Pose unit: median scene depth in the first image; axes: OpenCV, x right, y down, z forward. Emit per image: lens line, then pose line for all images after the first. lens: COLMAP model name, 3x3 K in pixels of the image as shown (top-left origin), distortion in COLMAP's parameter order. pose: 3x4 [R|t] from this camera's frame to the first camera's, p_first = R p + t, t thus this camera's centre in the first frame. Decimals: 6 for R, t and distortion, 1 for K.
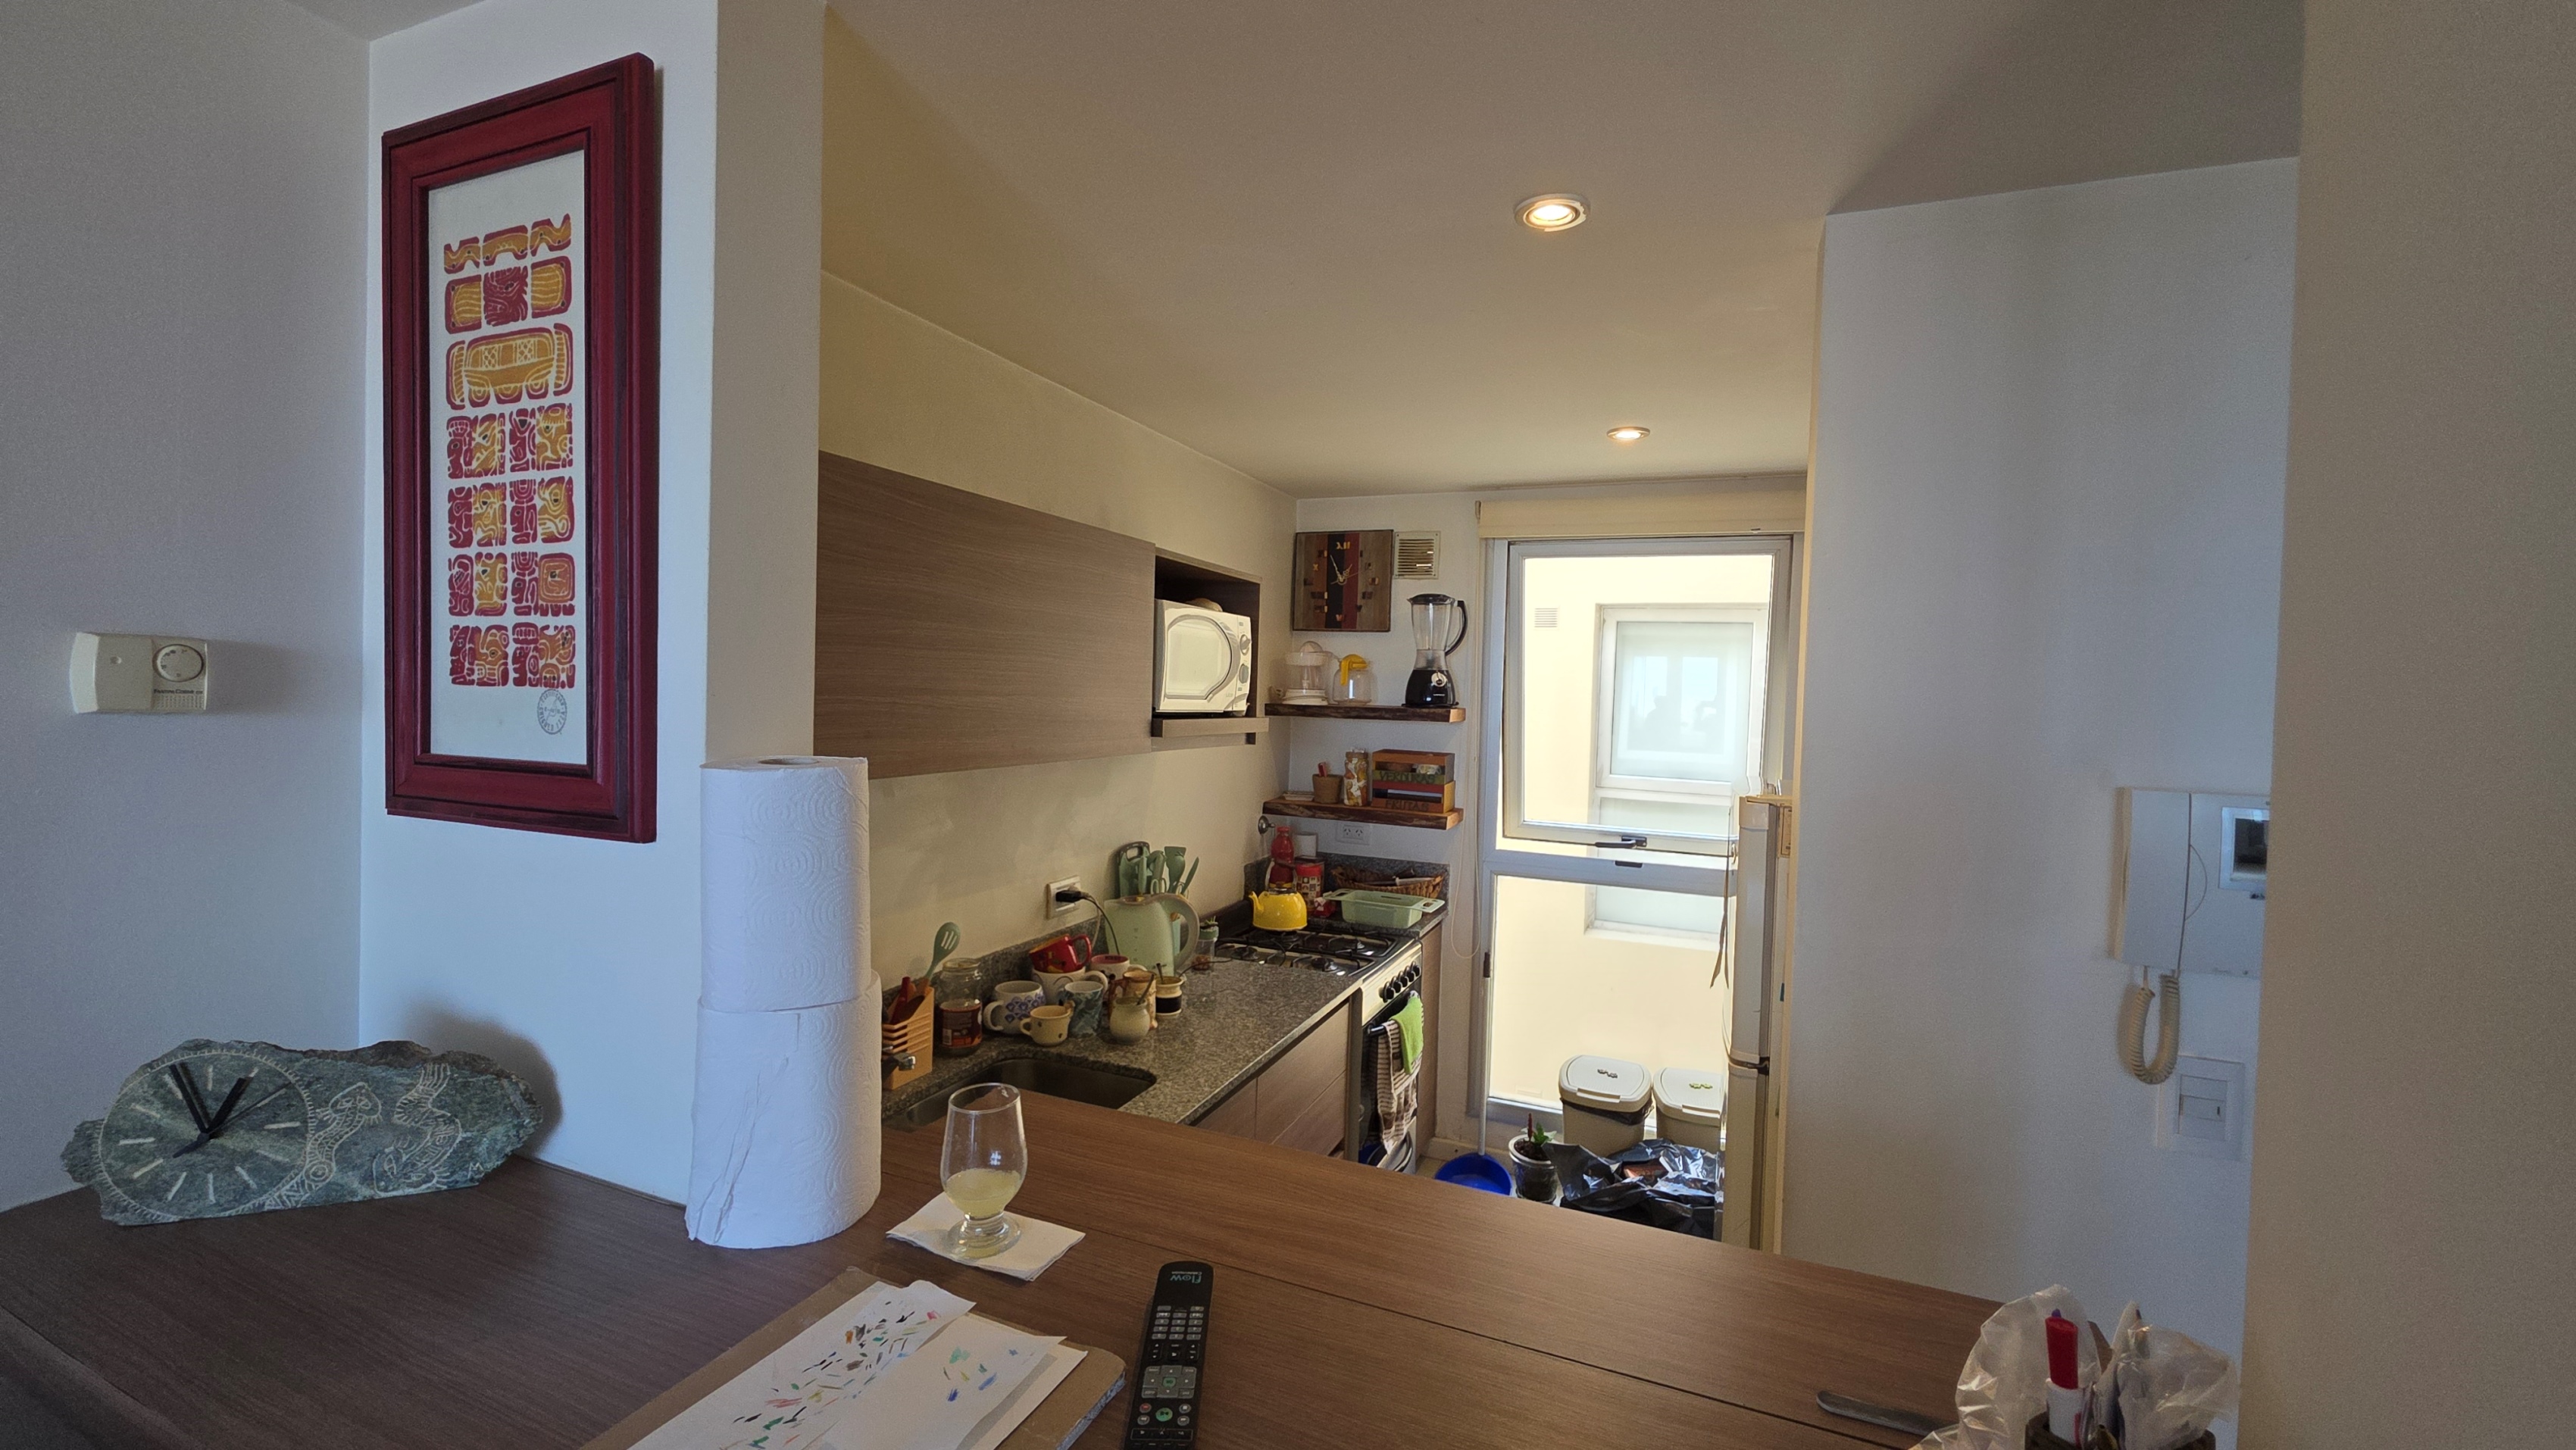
lens RADIAL K [[1024.8, 0, 1285.7], [0, 1024.8, 710.6], [0, 0, 1]] dist [0.012843, -0.009357]
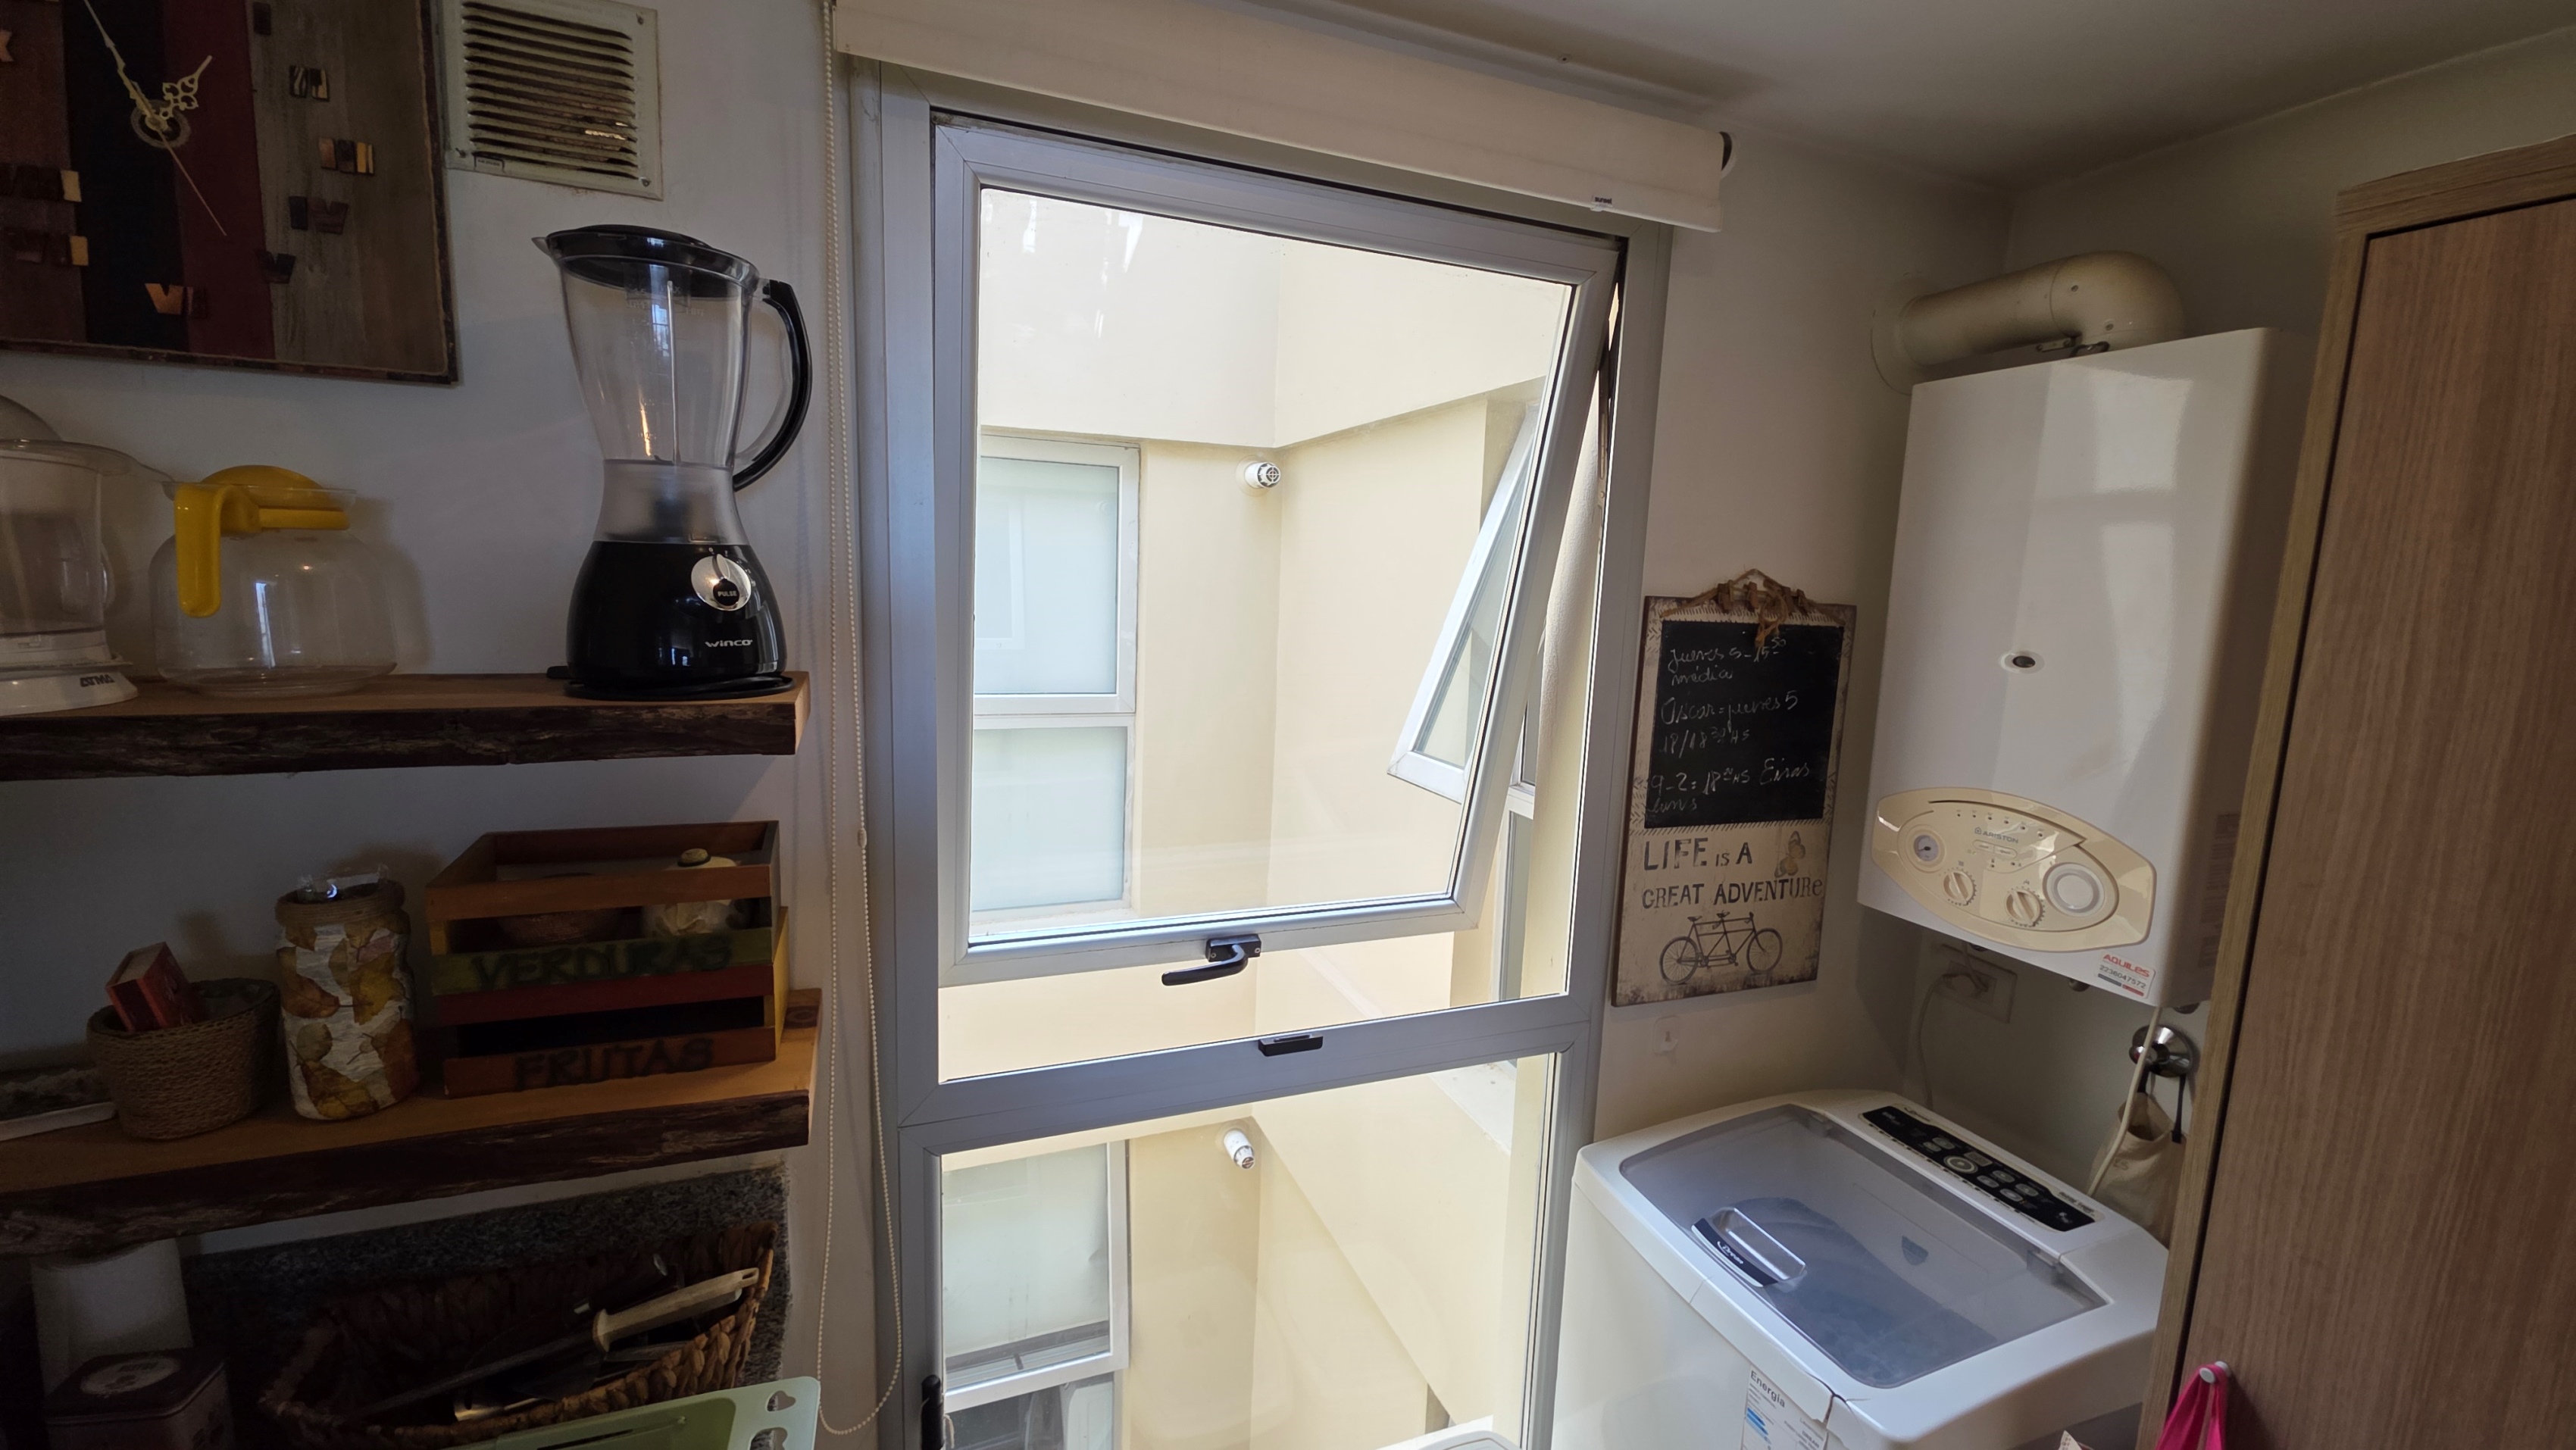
lens RADIAL K [[1024.8, 0, 1285.7], [0, 1024.8, 710.6], [0, 0, 1]] dist [0.012843, -0.009357]
pose [[0.719371, -0.101977, 0.687100, 0.069597], [0.003643, 0.989705, 0.143074, -0.034588], [-0.694616, -0.100421, 0.712337, 0.706309]]
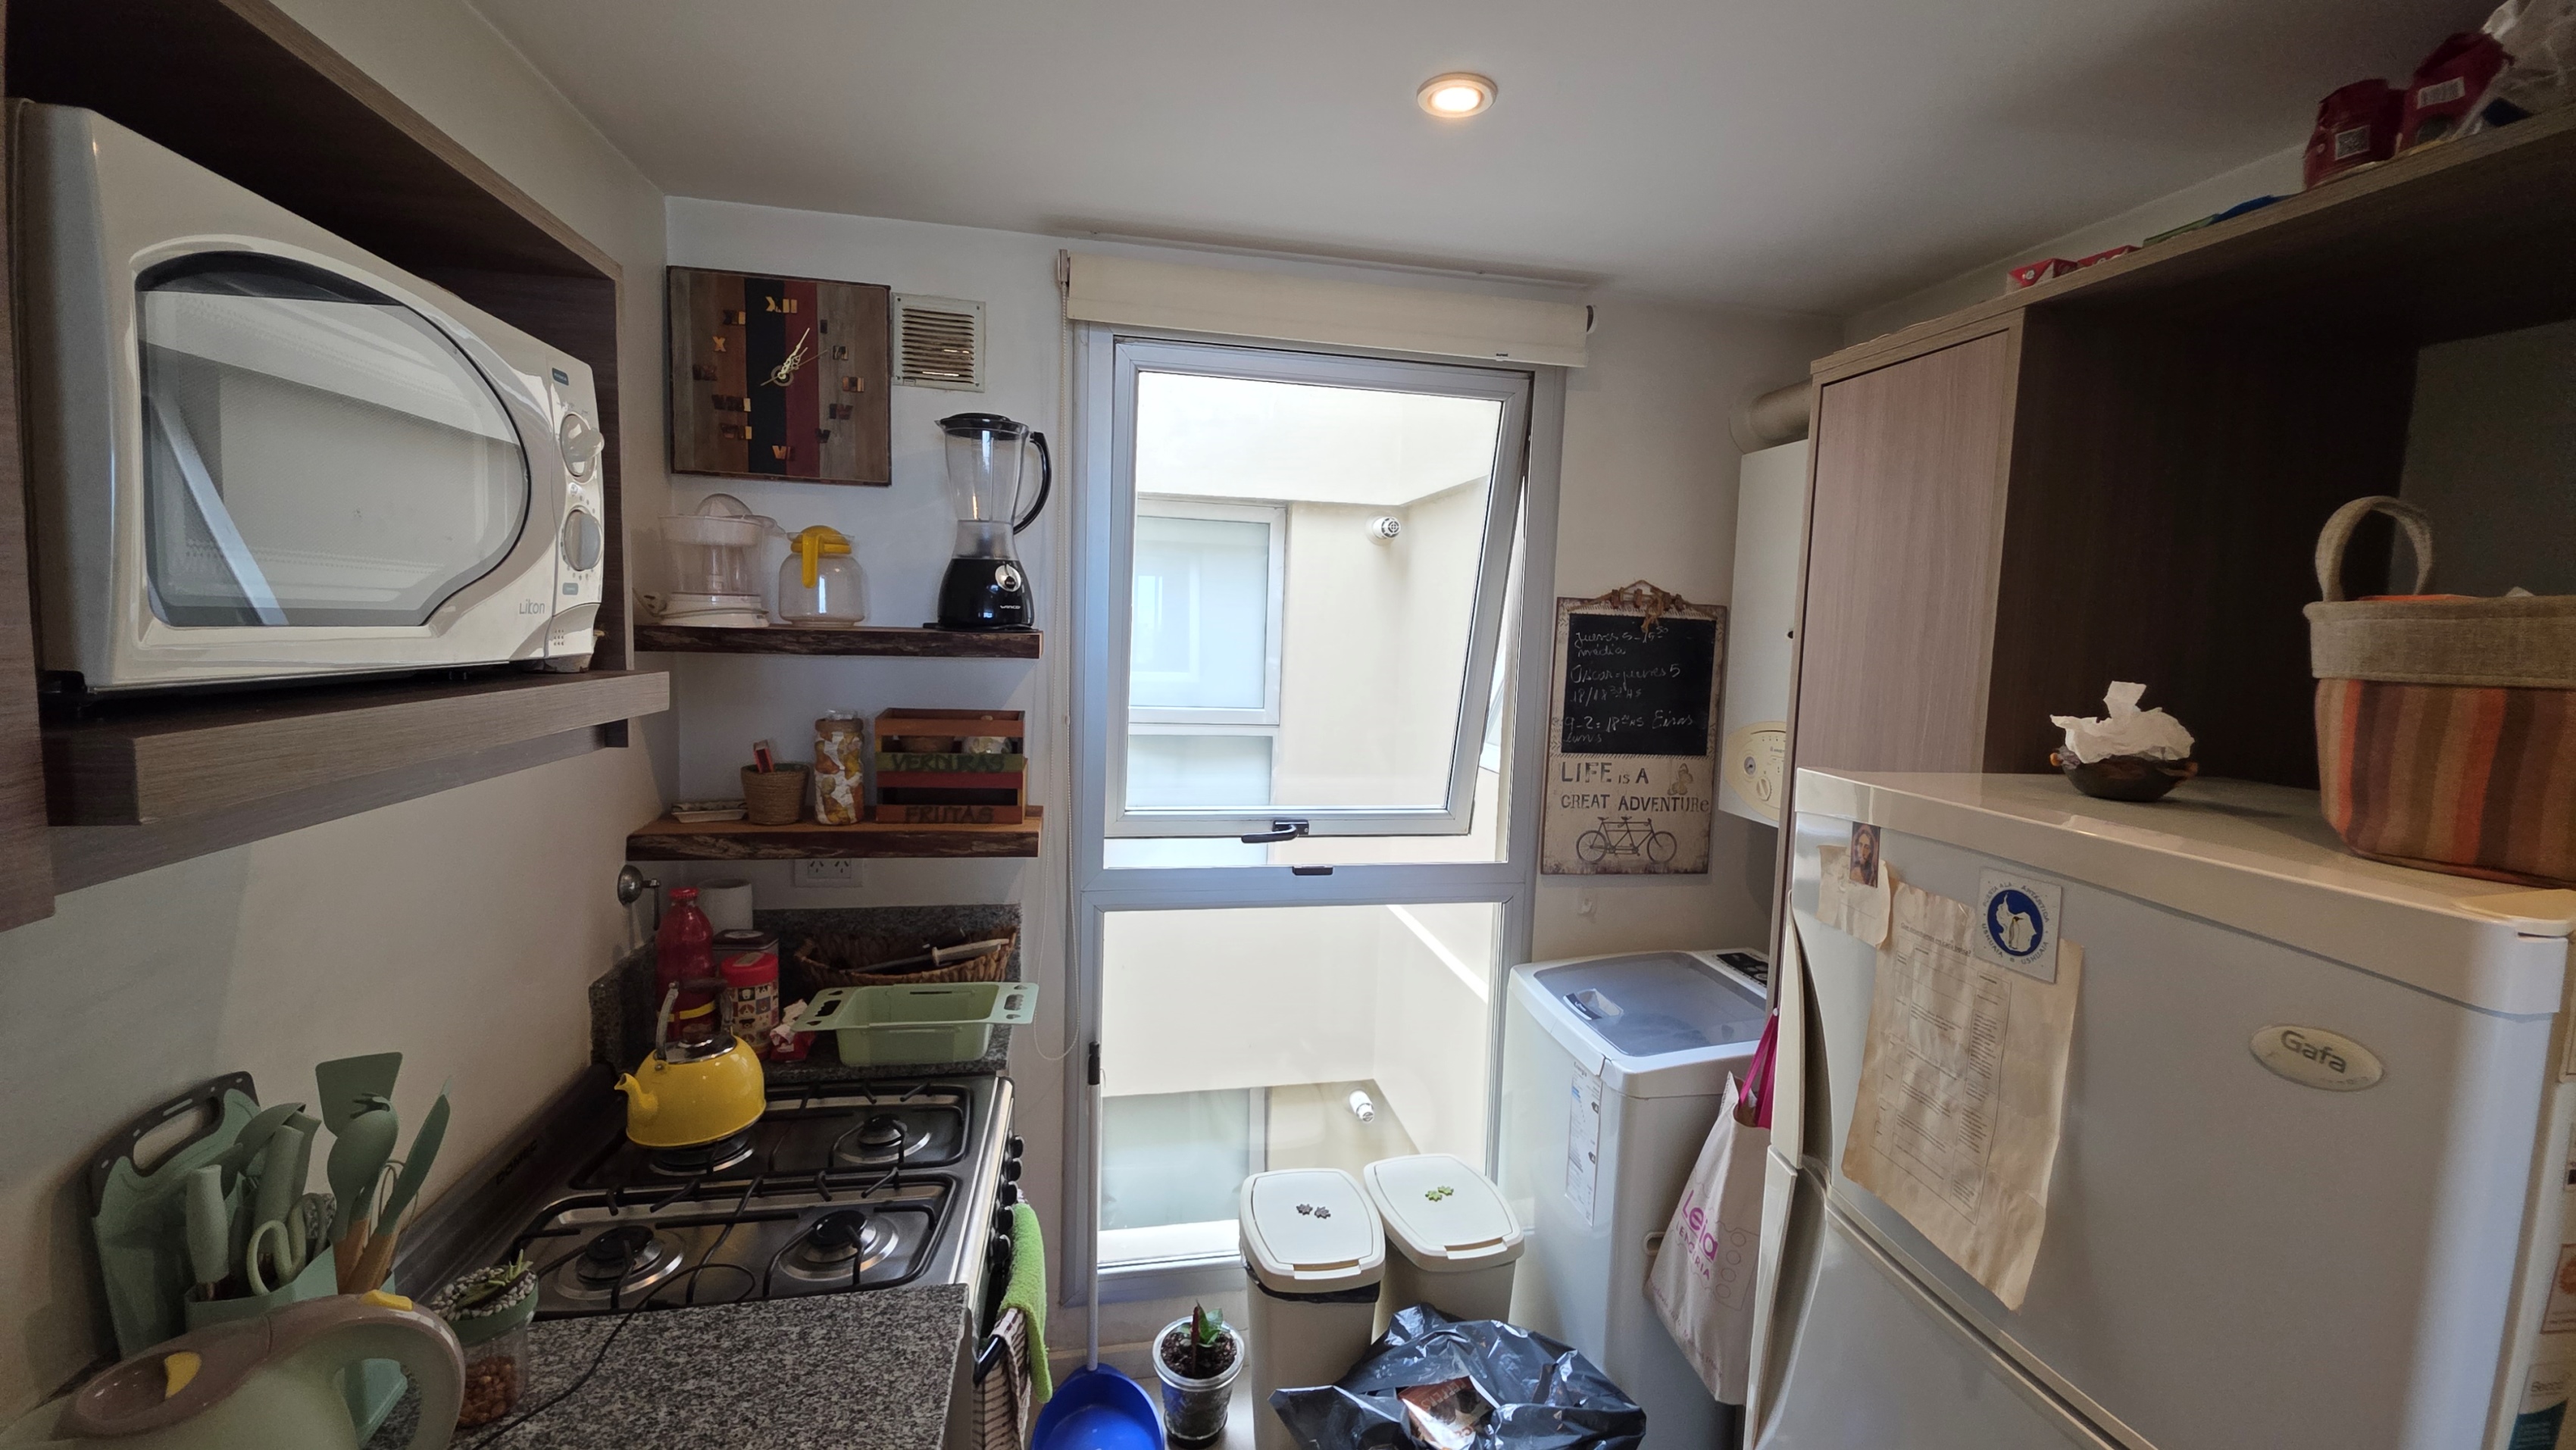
lens RADIAL K [[1024.8, 0, 1285.7], [0, 1024.8, 710.6], [0, 0, 1]] dist [0.012843, -0.009357]
pose [[0.832139, -0.055201, 0.551813, -0.028916], [0.007085, 0.996011, 0.088952, -0.008007], [-0.554522, -0.070111, 0.829211, 0.466255]]
